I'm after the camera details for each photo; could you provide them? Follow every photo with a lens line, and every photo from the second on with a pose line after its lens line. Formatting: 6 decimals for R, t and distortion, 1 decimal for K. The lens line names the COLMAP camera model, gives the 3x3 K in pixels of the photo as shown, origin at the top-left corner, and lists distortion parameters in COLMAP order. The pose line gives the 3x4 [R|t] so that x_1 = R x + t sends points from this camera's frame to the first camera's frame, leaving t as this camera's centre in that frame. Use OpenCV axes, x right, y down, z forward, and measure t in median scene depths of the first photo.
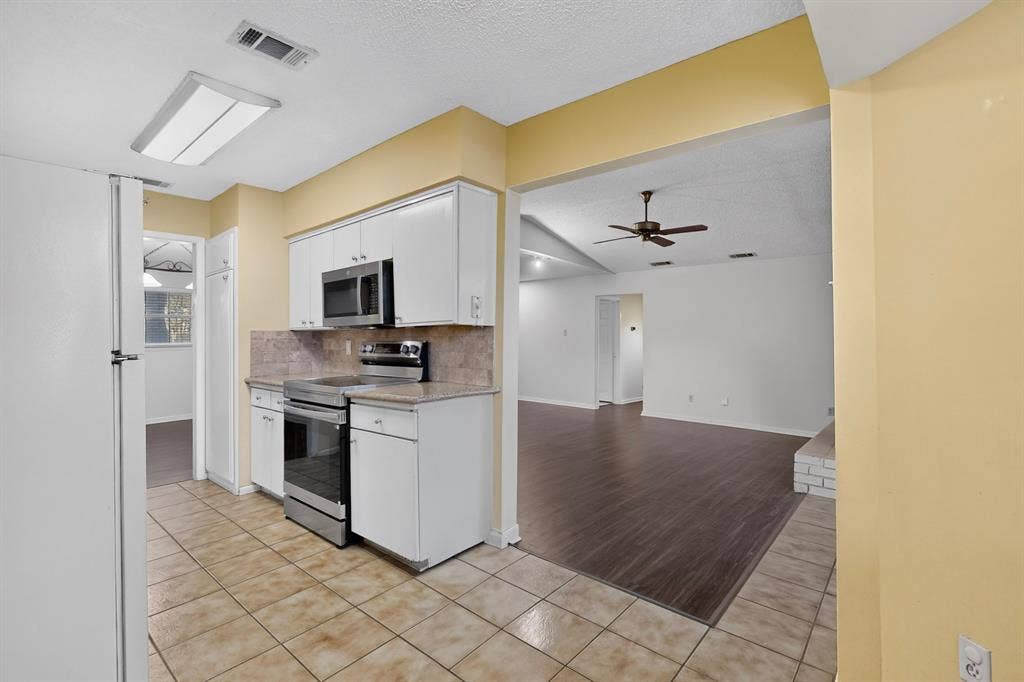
lens RADIAL K [[458.3, 0, 510.4], [0, 458.3, 338.7], [0, 0, 1]] dist [0.030419, 0.000123]
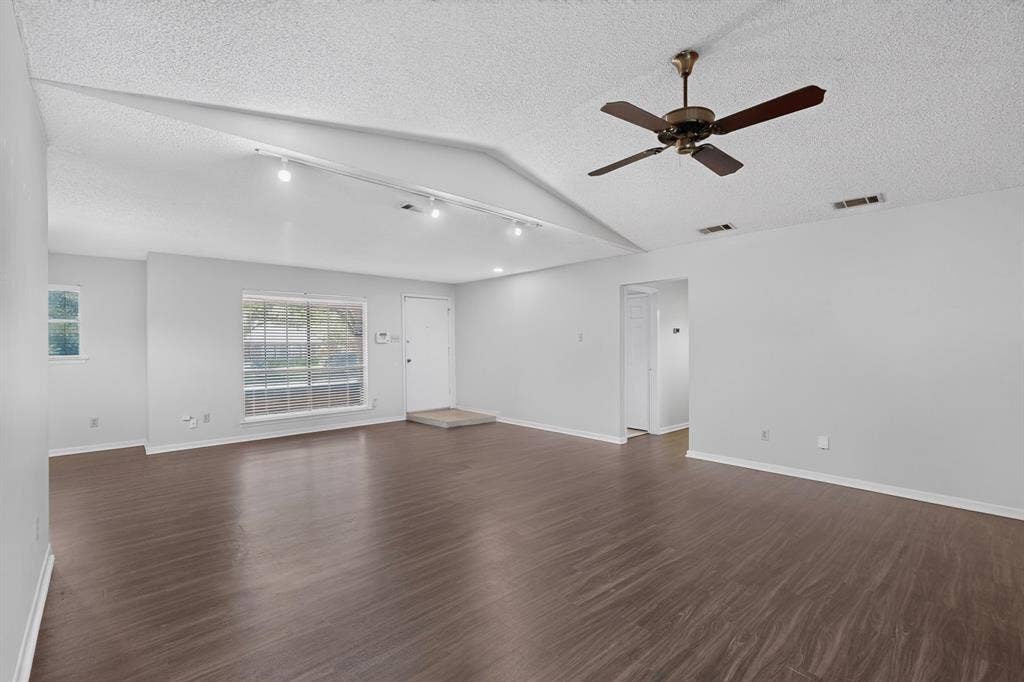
lens RADIAL K [[441.2, 0, 512.2], [0, 441.2, 347.0], [0, 0, 1]] dist [0.000072, 0.000211]
pose [[0.993668, -0.010873, -0.111825, 0.109955], [0.011124, 0.999937, 0.001625, -0.000129], [0.111800, -0.002859, 0.993727, 0.347340]]
